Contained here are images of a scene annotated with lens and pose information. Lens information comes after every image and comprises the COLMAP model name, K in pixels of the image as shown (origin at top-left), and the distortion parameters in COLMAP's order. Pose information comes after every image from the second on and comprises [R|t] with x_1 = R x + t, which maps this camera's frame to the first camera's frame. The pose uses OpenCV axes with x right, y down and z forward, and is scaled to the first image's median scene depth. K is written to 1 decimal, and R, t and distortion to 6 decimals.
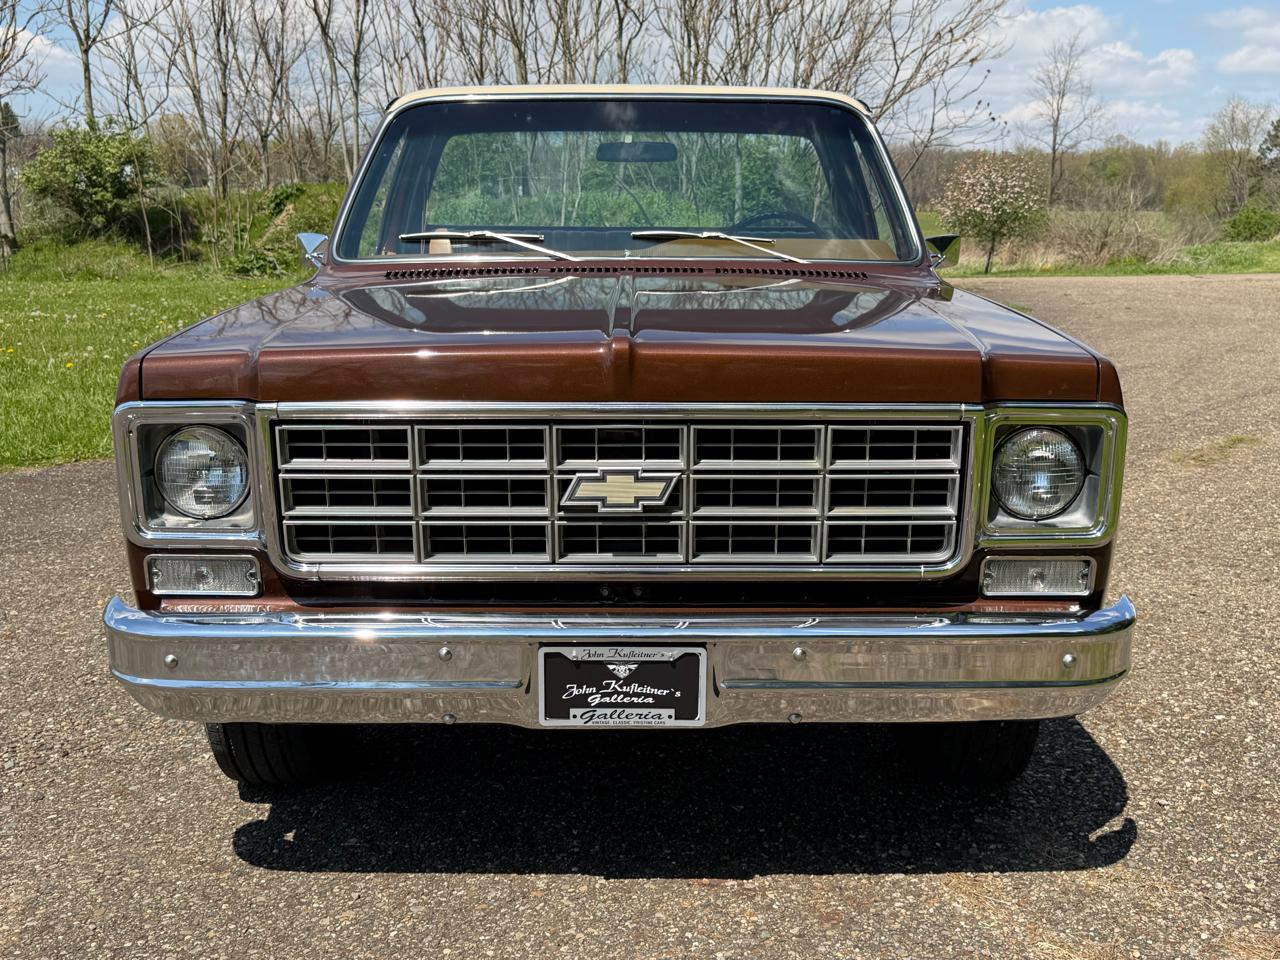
lens RADIAL K [[1295.7, 0, 639.3], [0, 1295.7, 479.9], [0, 0, 1]] dist [0.161687, -0.354072]
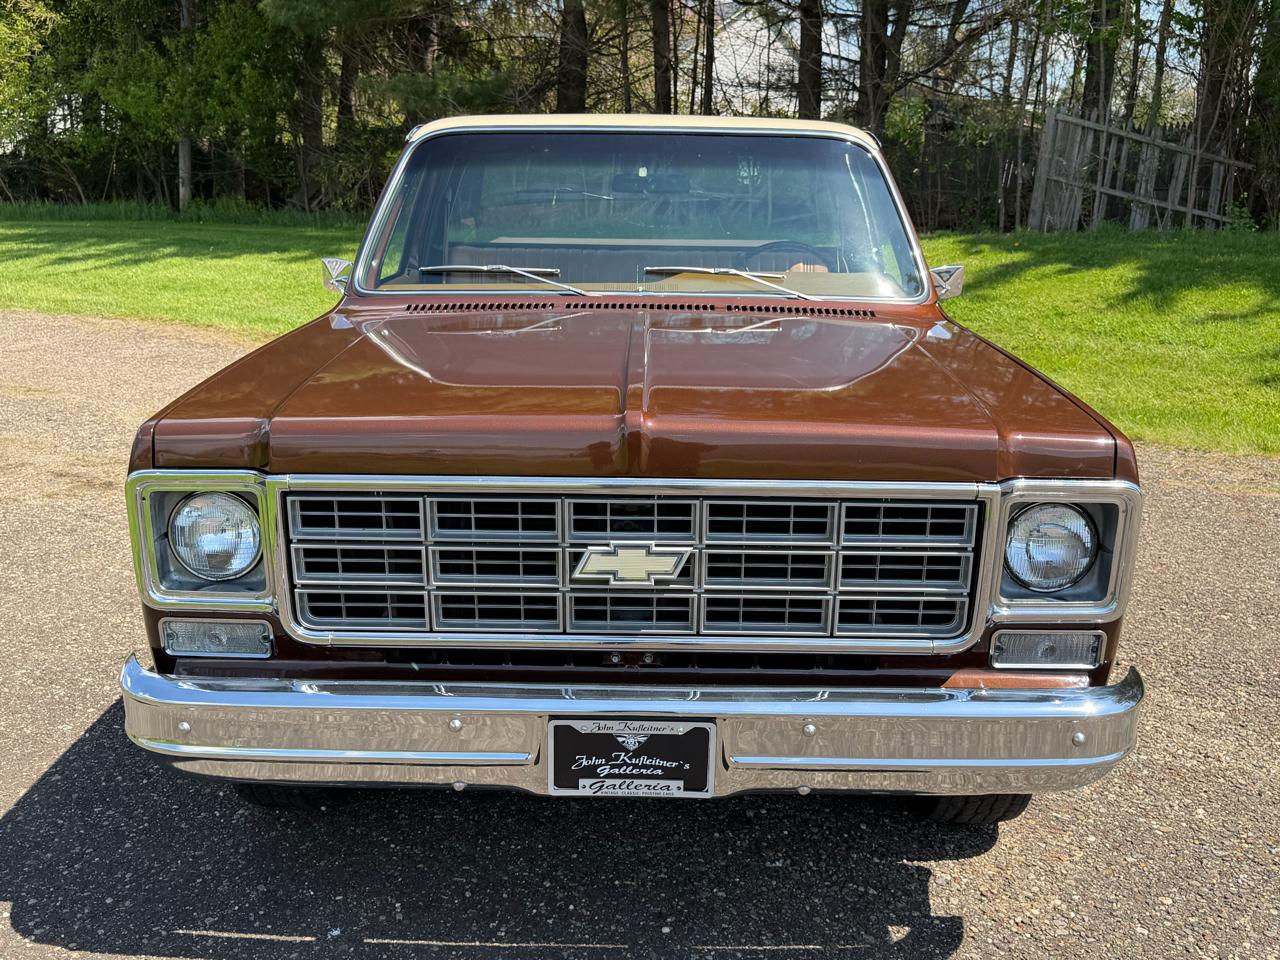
lens RADIAL K [[1178.6, 0, 636.9], [0, 1178.6, 482.4], [0, 0, 1]] dist [0.116637, -0.196519]
pose [[0.999884, 0.012734, -0.008356, -0.003911], [-0.012366, 0.999008, 0.042769, -0.091992], [0.008892, -0.042660, 0.999050, 0.095240]]
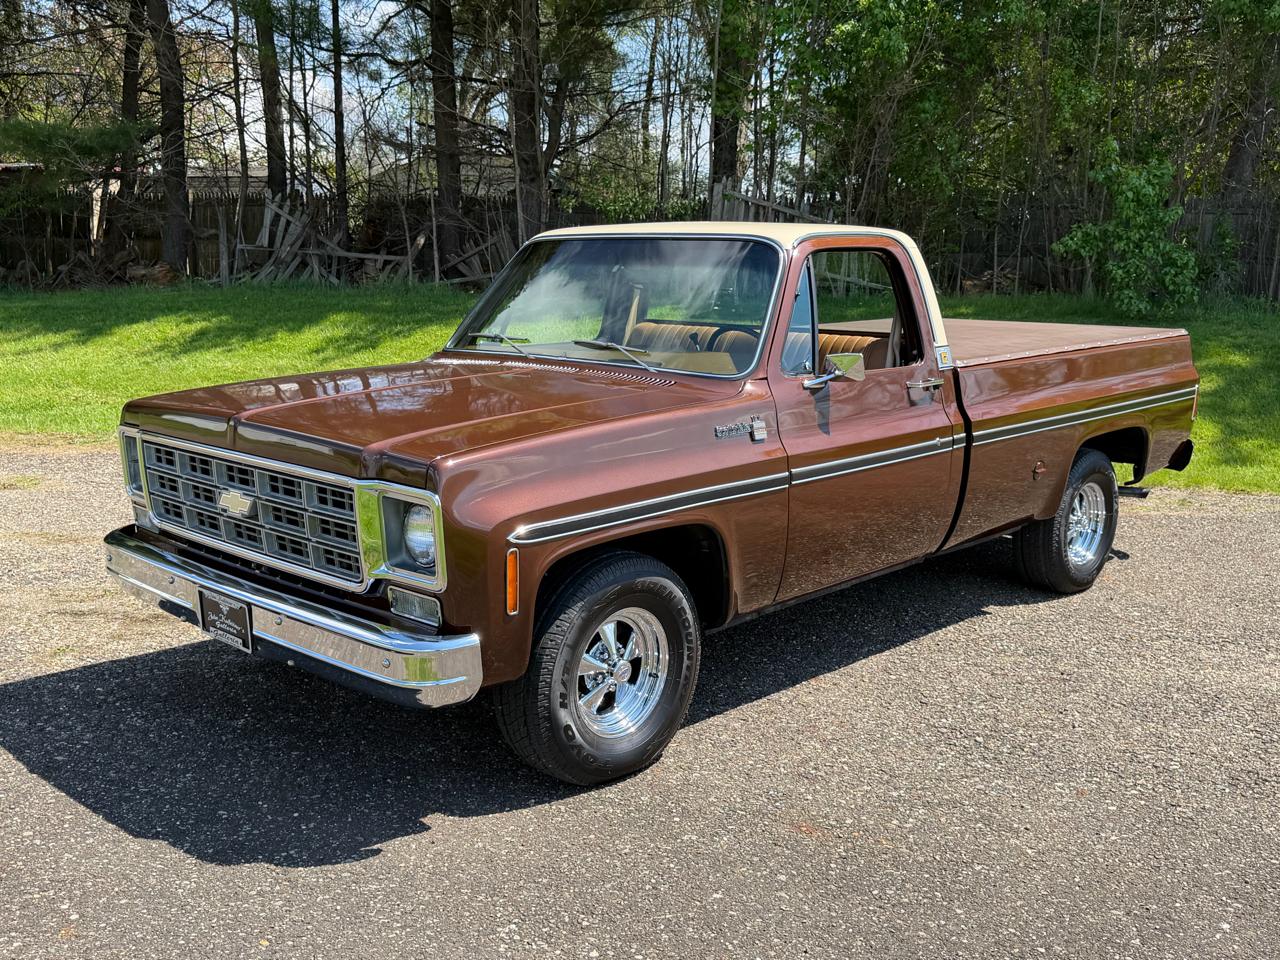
lens RADIAL K [[1225.9, 0, 640.5], [0, 1225.9, 482.2], [0, 0, 1]] dist [0.156703, -0.332682]
pose [[0.721084, 0.129780, -0.680585, 1.425075], [-0.147665, 0.988518, 0.032047, -0.144827], [0.676929, 0.077390, 0.731968, 0.175281]]
